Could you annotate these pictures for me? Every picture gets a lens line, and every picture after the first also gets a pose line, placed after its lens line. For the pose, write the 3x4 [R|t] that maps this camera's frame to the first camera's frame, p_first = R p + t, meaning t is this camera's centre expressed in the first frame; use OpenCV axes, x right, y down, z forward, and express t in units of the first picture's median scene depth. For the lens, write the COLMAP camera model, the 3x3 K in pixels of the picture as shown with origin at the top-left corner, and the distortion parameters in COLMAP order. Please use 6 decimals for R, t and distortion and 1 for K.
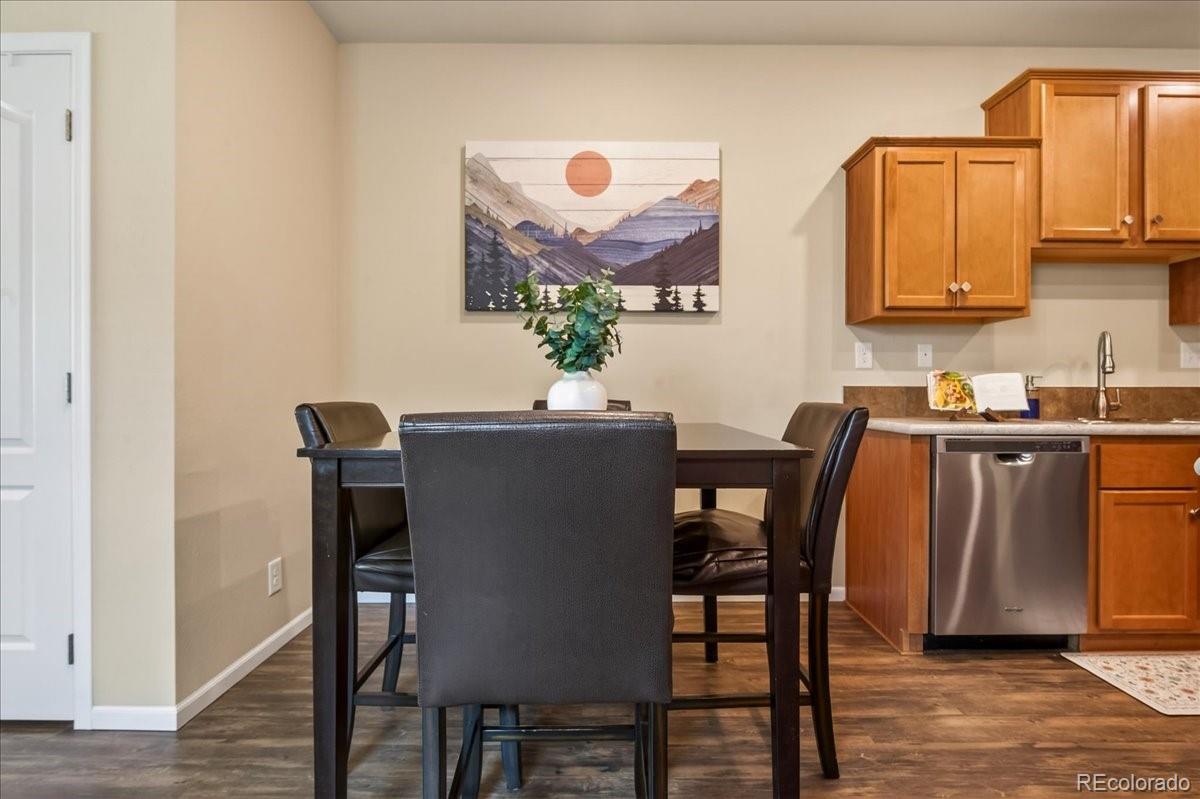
lens RADIAL K [[507.9, 0, 591.3], [0, 507.9, 395.0], [0, 0, 1]] dist [-0.004640, 0.000740]
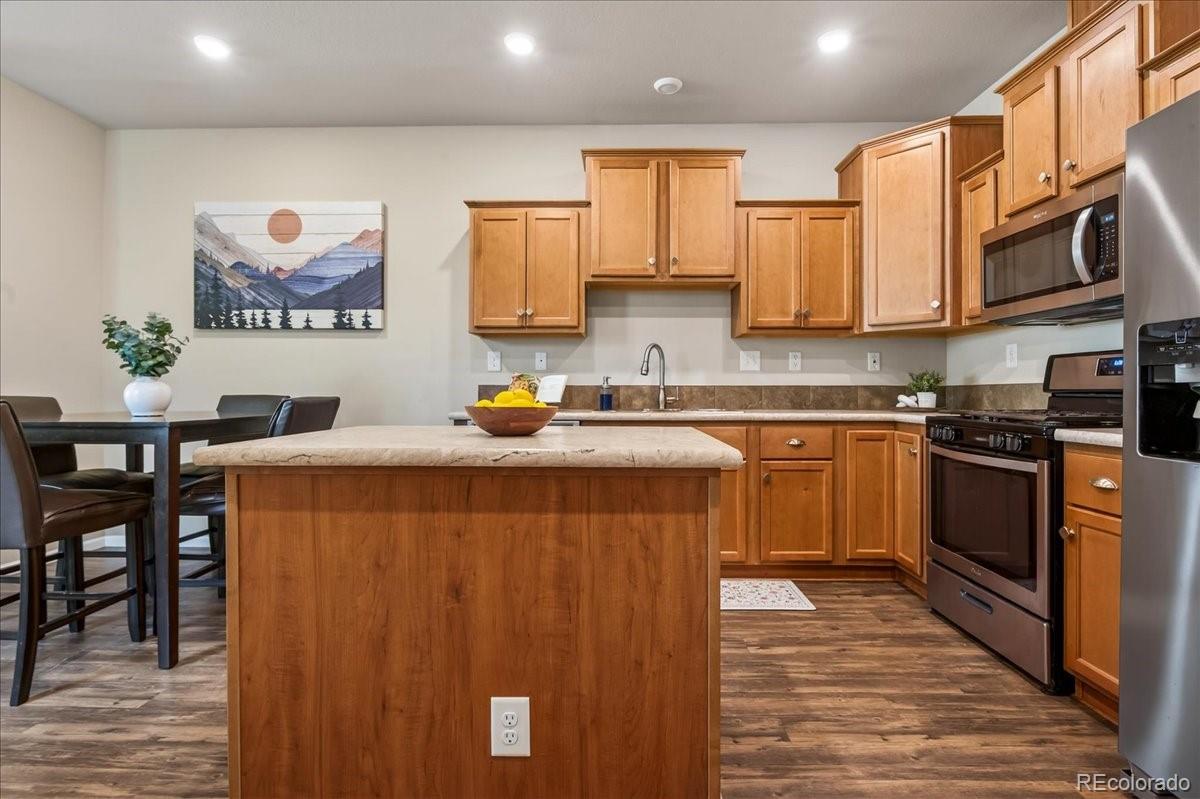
lens RADIAL K [[507.9, 0, 599.7], [0, 507.9, 394.4], [0, 0, 1]] dist [-0.004640, 0.000740]
pose [[0.999675, -0.000175, -0.025493, 0.857816], [0.000243, 0.999996, 0.002682, 0.003968], [0.025493, -0.002687, 0.999671, -0.314024]]
